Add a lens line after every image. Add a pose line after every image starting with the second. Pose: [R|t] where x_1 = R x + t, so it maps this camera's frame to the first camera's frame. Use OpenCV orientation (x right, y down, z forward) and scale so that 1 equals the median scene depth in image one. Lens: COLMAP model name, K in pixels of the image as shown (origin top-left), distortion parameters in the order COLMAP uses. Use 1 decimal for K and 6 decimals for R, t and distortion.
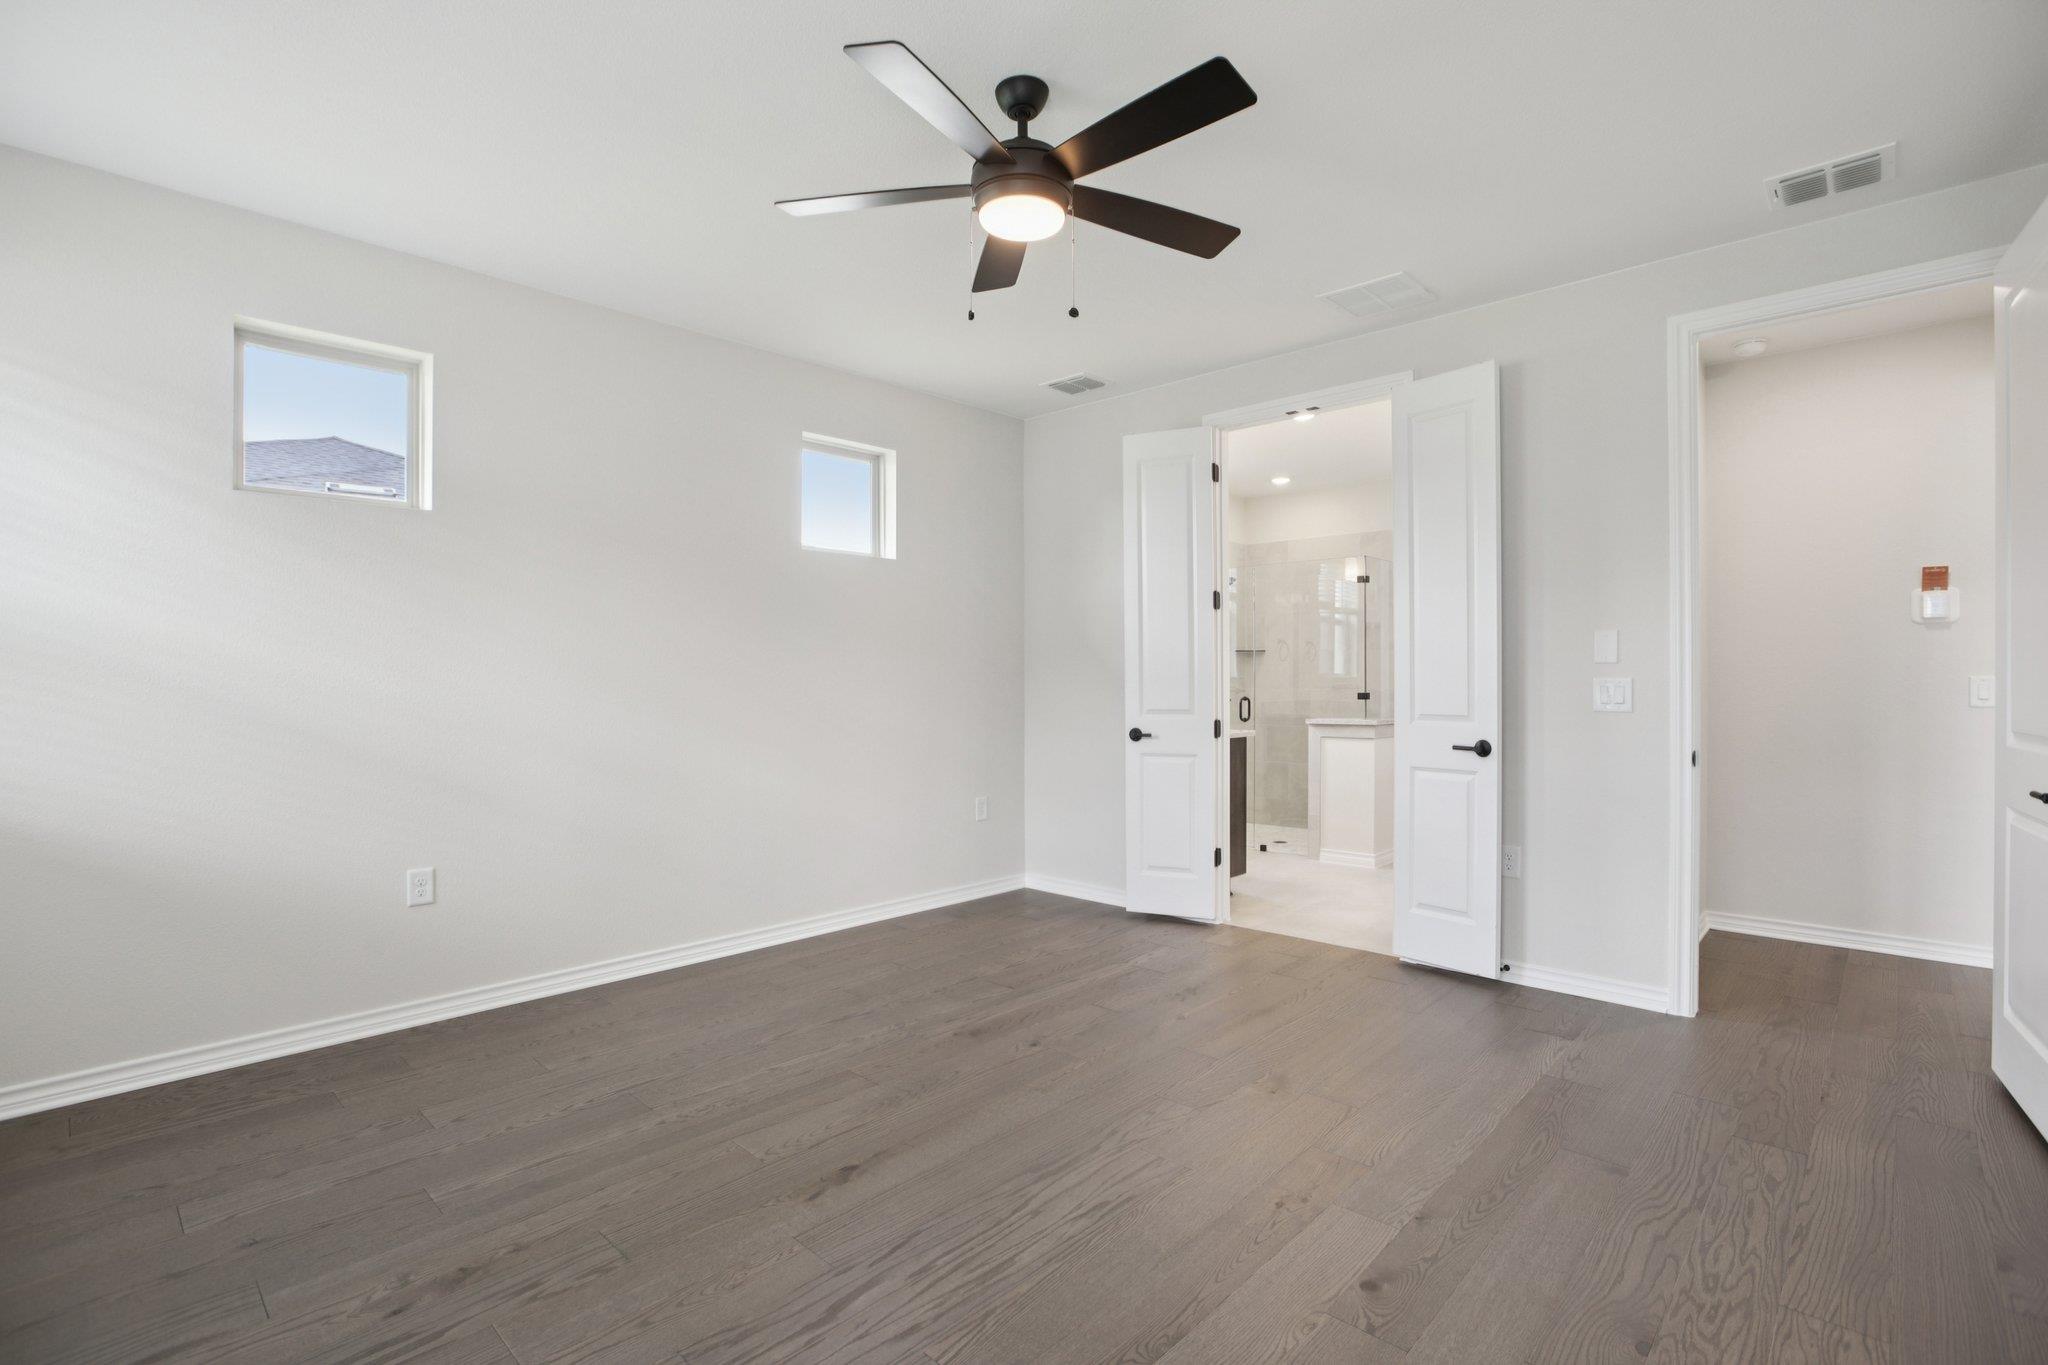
lens RADIAL K [[953.5, 0, 1012.8], [0, 953.5, 671.6], [0, 0, 1]] dist [-0.043347, 0.003960]
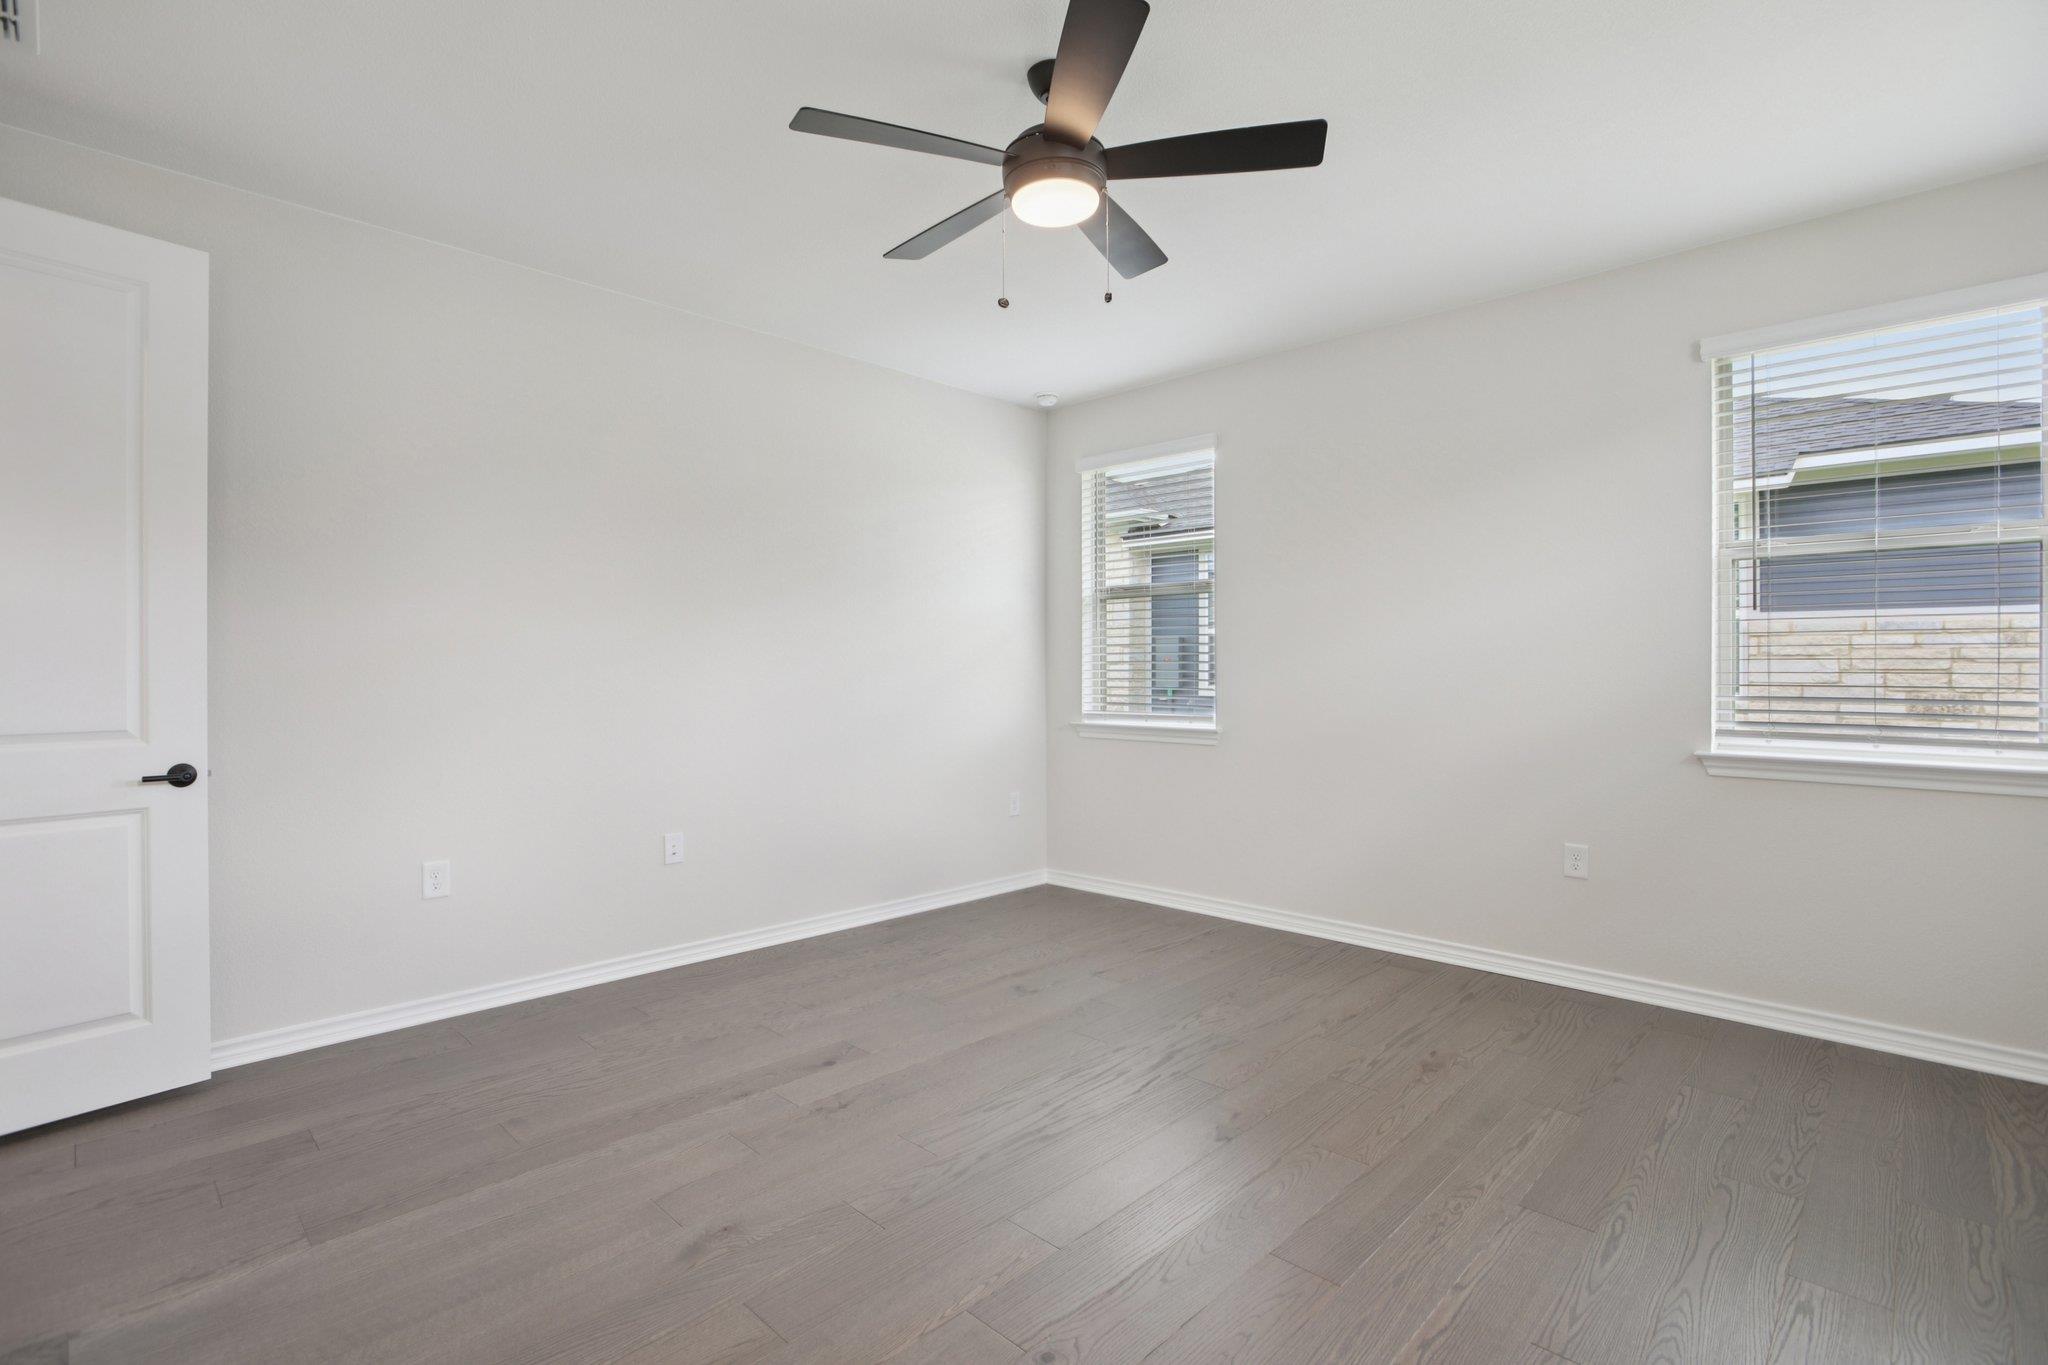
lens RADIAL K [[953.5, 0, 1012.8], [0, 953.5, 671.6], [0, 0, 1]] dist [-0.043347, 0.003960]
pose [[-0.999889, 0.004882, 0.014093, 0.036155], [0.004926, 0.999983, 0.003086, 0.003540], [-0.014078, 0.003155, -0.999896, 1.742054]]
